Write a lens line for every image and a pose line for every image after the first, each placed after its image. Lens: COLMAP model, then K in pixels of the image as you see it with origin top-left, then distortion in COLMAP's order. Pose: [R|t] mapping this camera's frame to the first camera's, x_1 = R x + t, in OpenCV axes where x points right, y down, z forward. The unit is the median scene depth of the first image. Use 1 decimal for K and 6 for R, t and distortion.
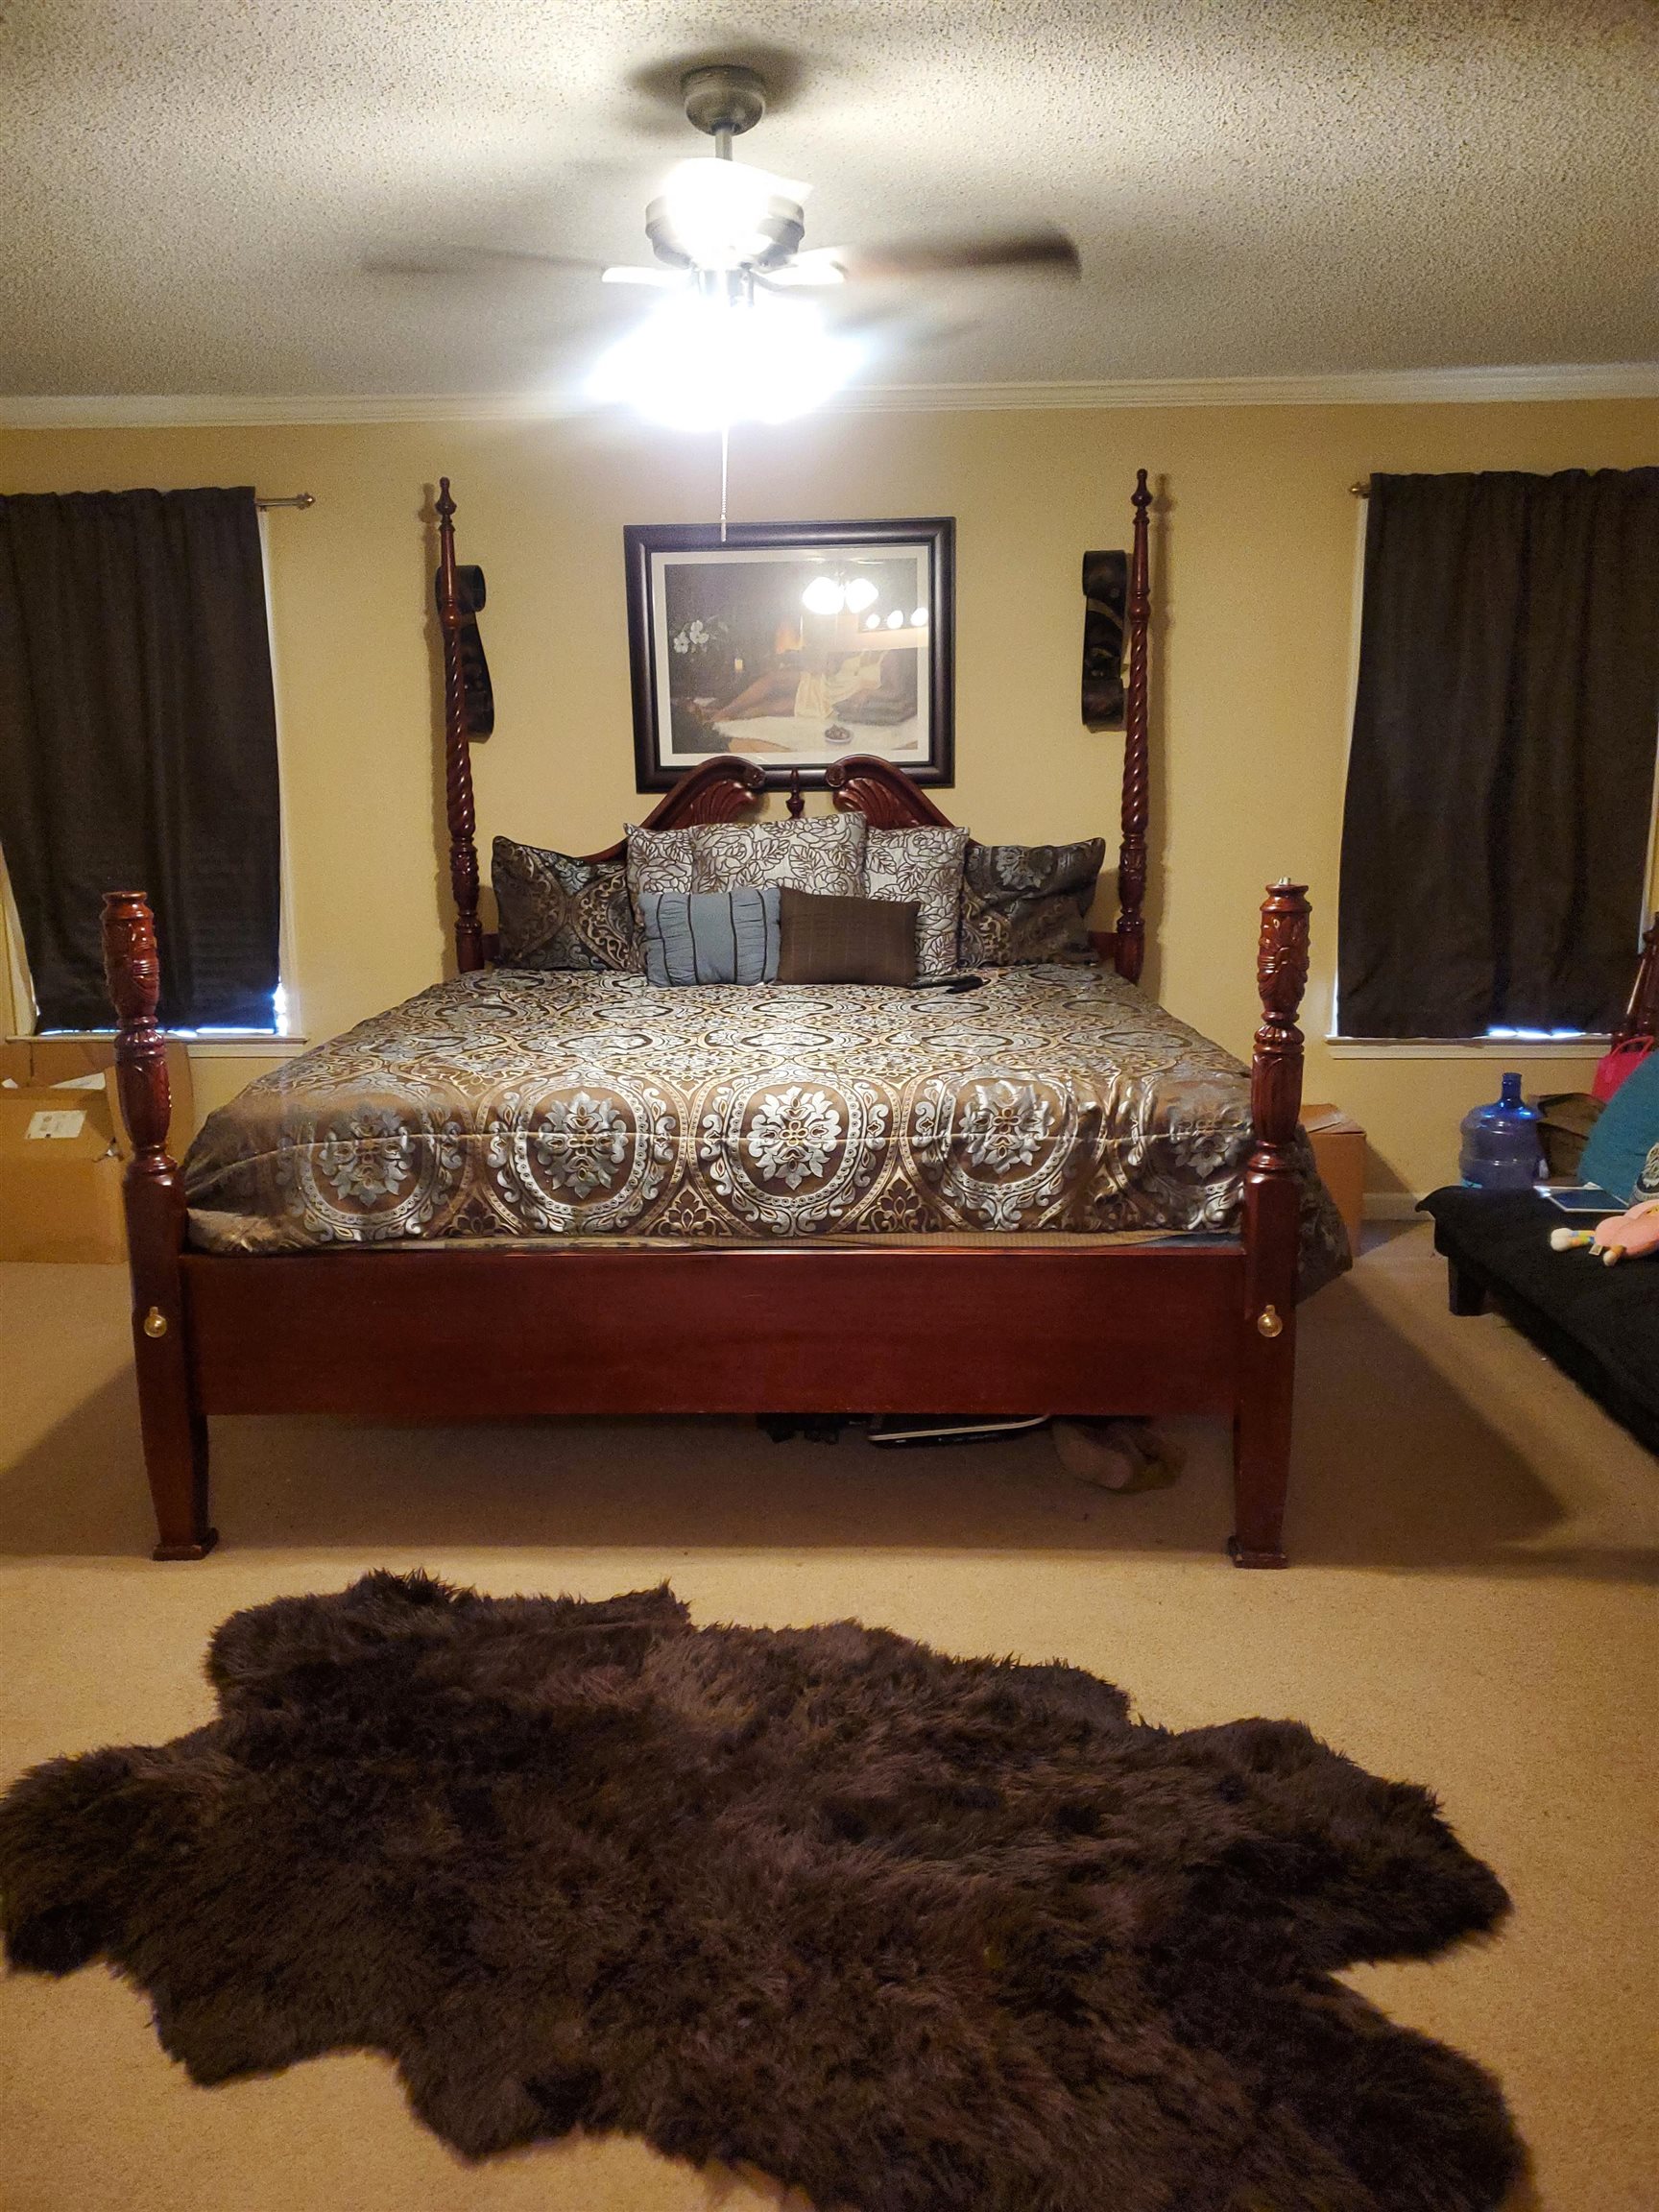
lens RADIAL K [[1735.0, 0, 828.7], [0, 1735.0, 1114.1], [0, 0, 1]] dist [0.013695, -0.001654]
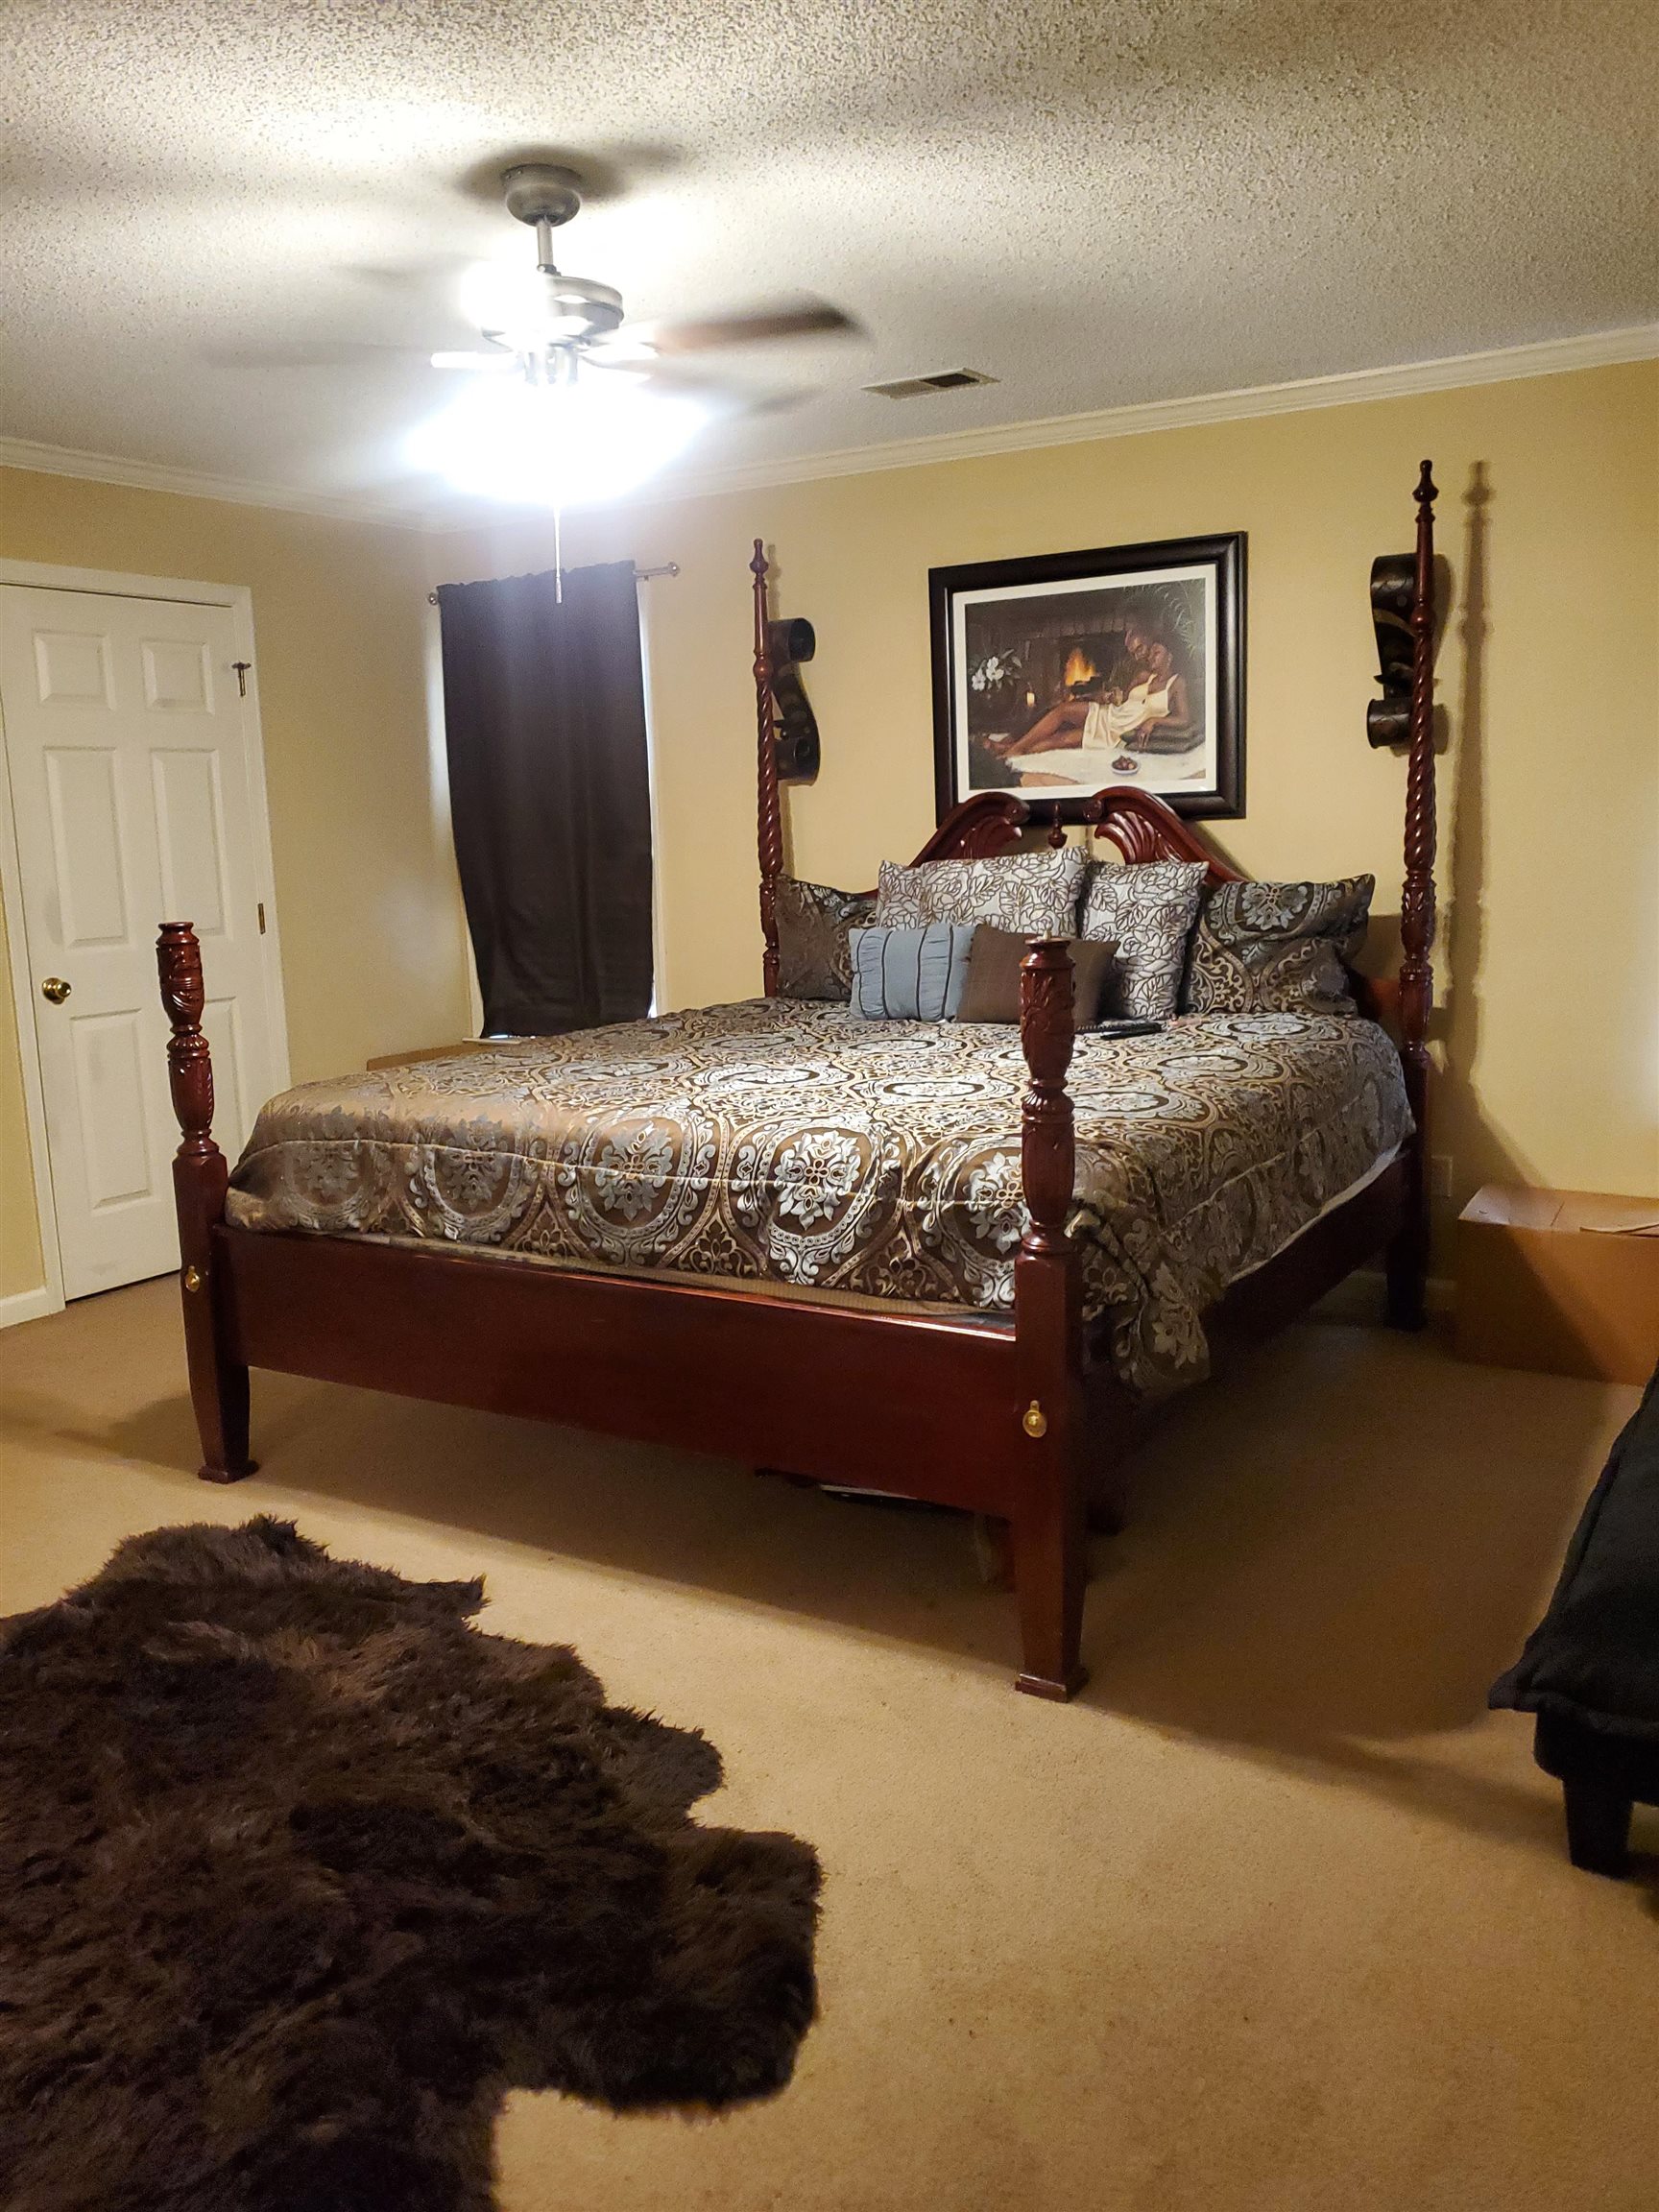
lens RADIAL K [[1746.7, 0, 838.3], [0, 1746.7, 1067.3], [0, 0, 1]] dist [0.004425, -0.004552]
pose [[0.870865, 0.055579, -0.488370, 0.586279], [-0.075035, 0.996973, -0.020342, -0.035499], [0.485761, 0.054360, 0.872400, 0.152338]]
